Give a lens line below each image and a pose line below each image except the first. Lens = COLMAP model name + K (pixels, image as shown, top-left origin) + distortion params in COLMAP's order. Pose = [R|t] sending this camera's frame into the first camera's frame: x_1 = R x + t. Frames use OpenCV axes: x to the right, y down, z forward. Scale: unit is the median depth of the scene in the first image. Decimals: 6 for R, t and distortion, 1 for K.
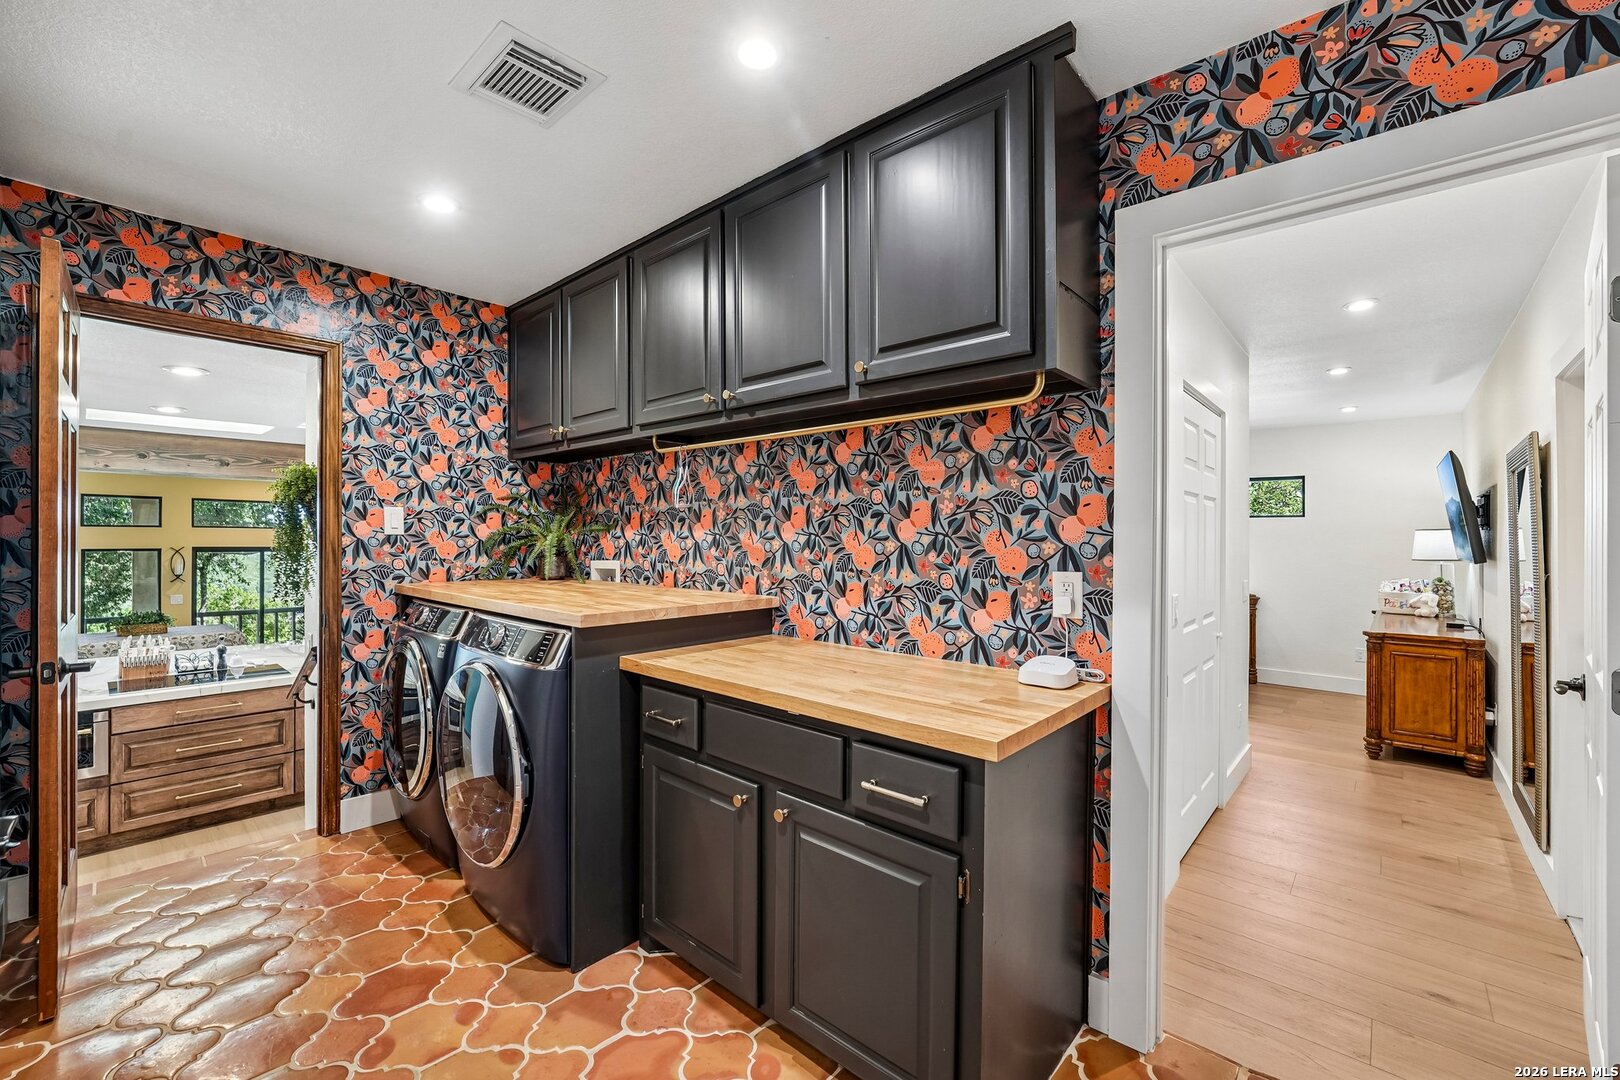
lens RADIAL K [[658.6, 0, 809.1], [0, 658.6, 533.5], [0, 0, 1]] dist [-0.030985, 0.003527]
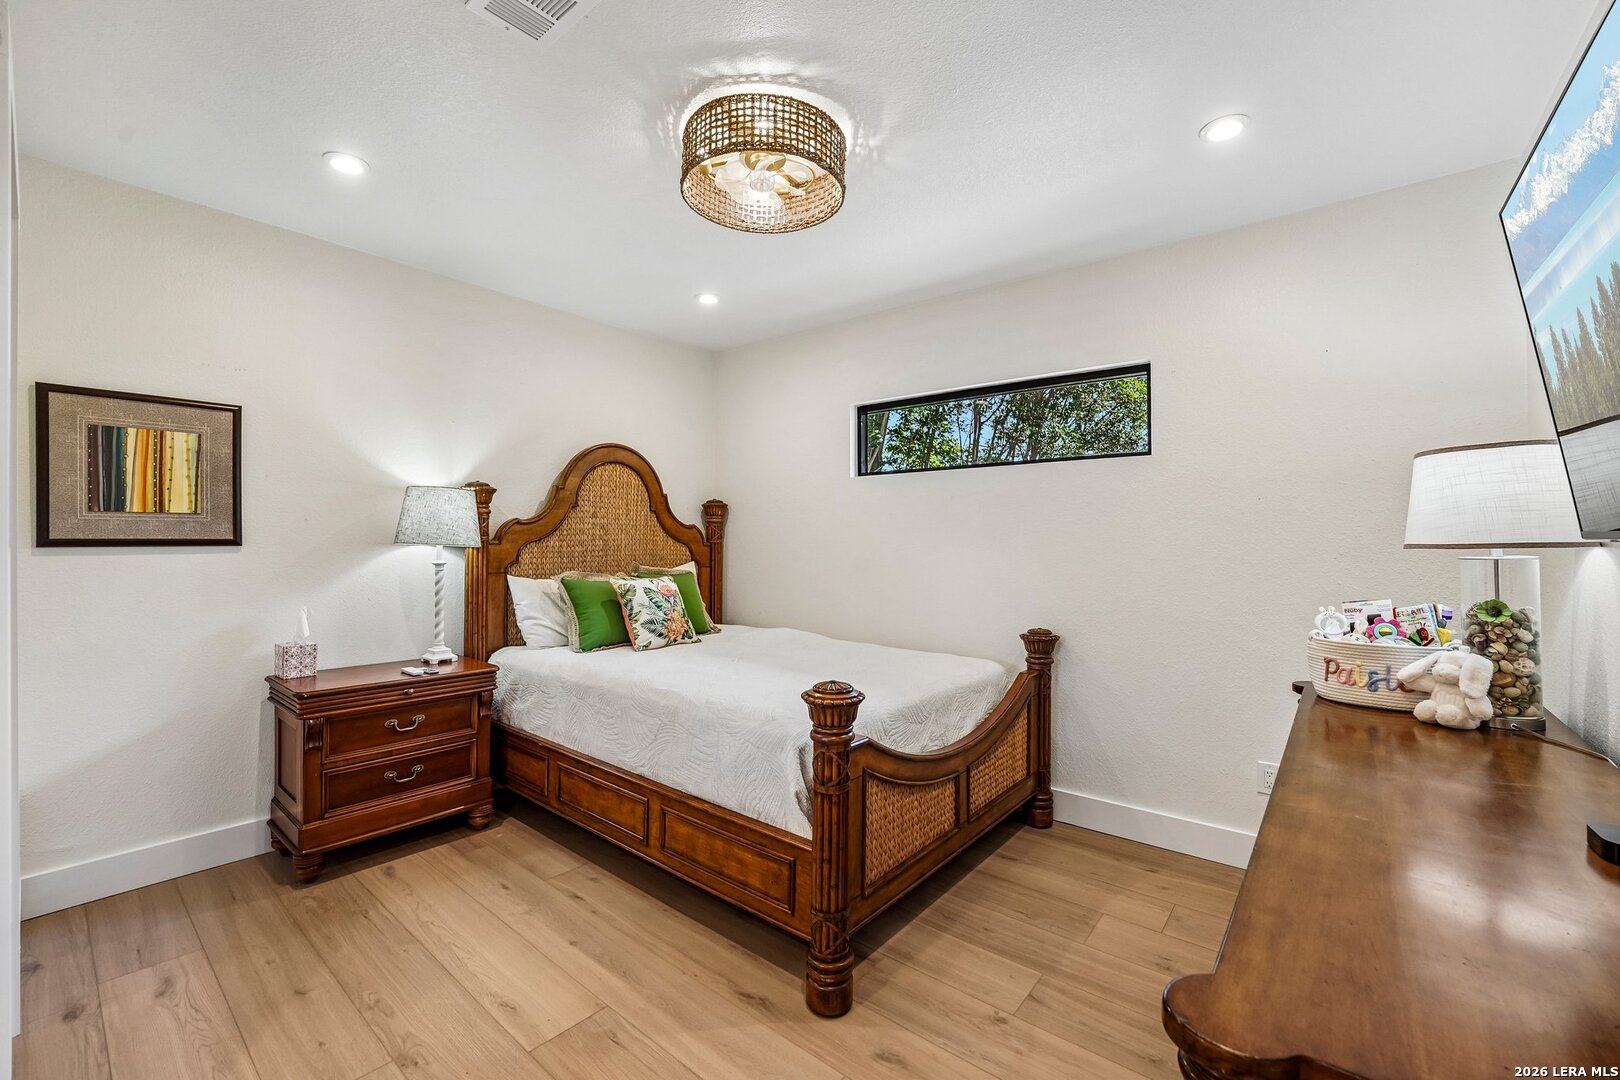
lens RADIAL K [[658.6, 0, 807.2], [0, 658.6, 538.9], [0, 0, 1]] dist [-0.030985, 0.003527]
pose [[0.999319, -0.002167, 0.036838, 0.625039], [0.001889, 0.999969, 0.007587, 0.034897], [-0.036854, -0.007512, 0.999292, 0.687418]]
